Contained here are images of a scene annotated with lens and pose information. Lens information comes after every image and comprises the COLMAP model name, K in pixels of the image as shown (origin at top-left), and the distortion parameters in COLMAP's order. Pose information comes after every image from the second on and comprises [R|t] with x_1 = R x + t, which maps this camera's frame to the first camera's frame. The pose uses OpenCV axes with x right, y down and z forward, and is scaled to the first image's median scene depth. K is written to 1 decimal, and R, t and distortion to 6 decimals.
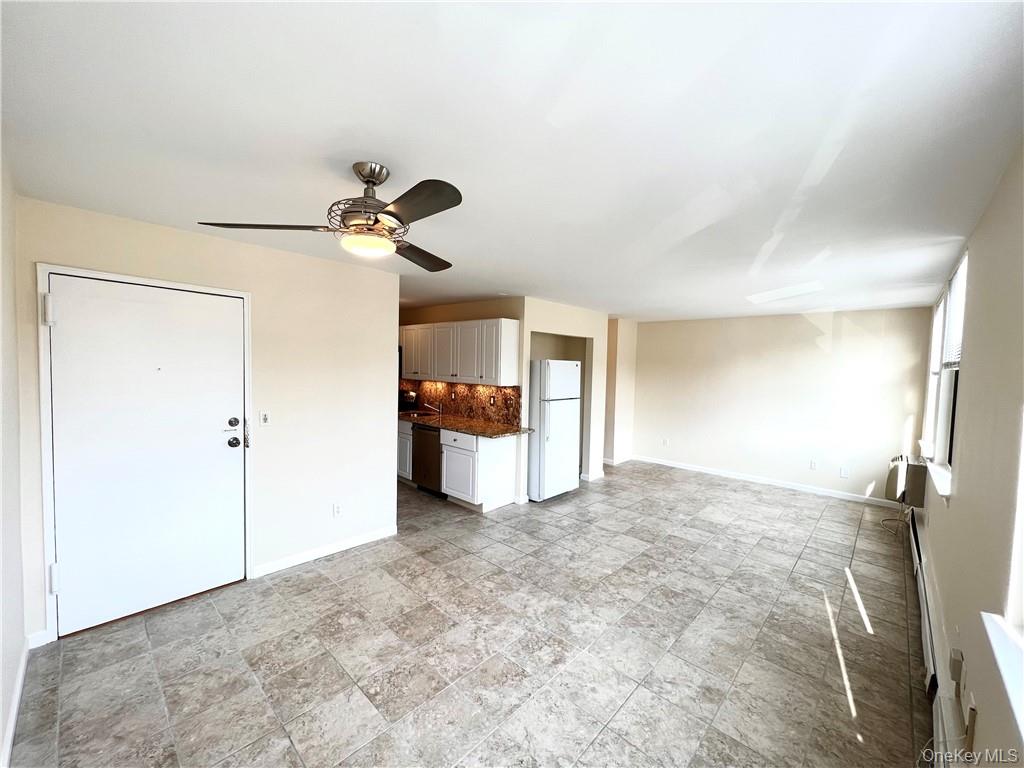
lens RADIAL K [[409.0, 0, 510.6], [0, 409.0, 384.8], [0, 0, 1]] dist [-0.004529, 0.001349]
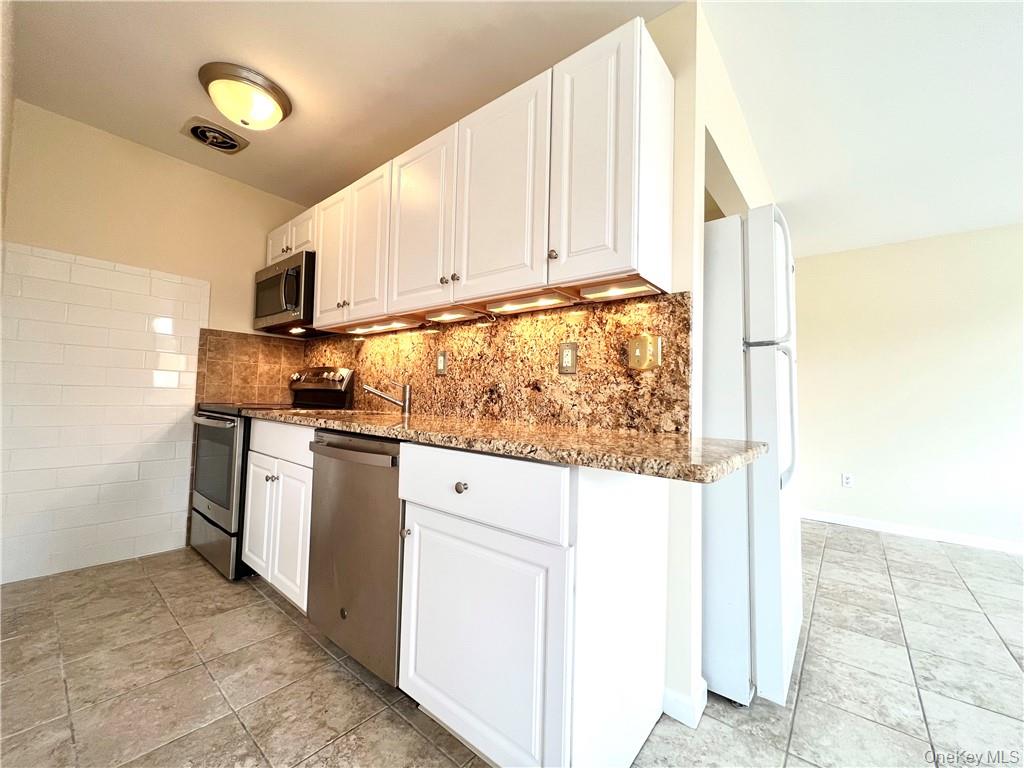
lens RADIAL K [[409.0, 0, 509.4], [0, 409.0, 382.8], [0, 0, 1]] dist [-0.004529, 0.001349]
pose [[0.998130, 0.007691, 0.060640, -0.134135], [-0.002345, 0.996140, -0.087744, 0.105571], [-0.061081, 0.087438, 0.994296, 0.834149]]
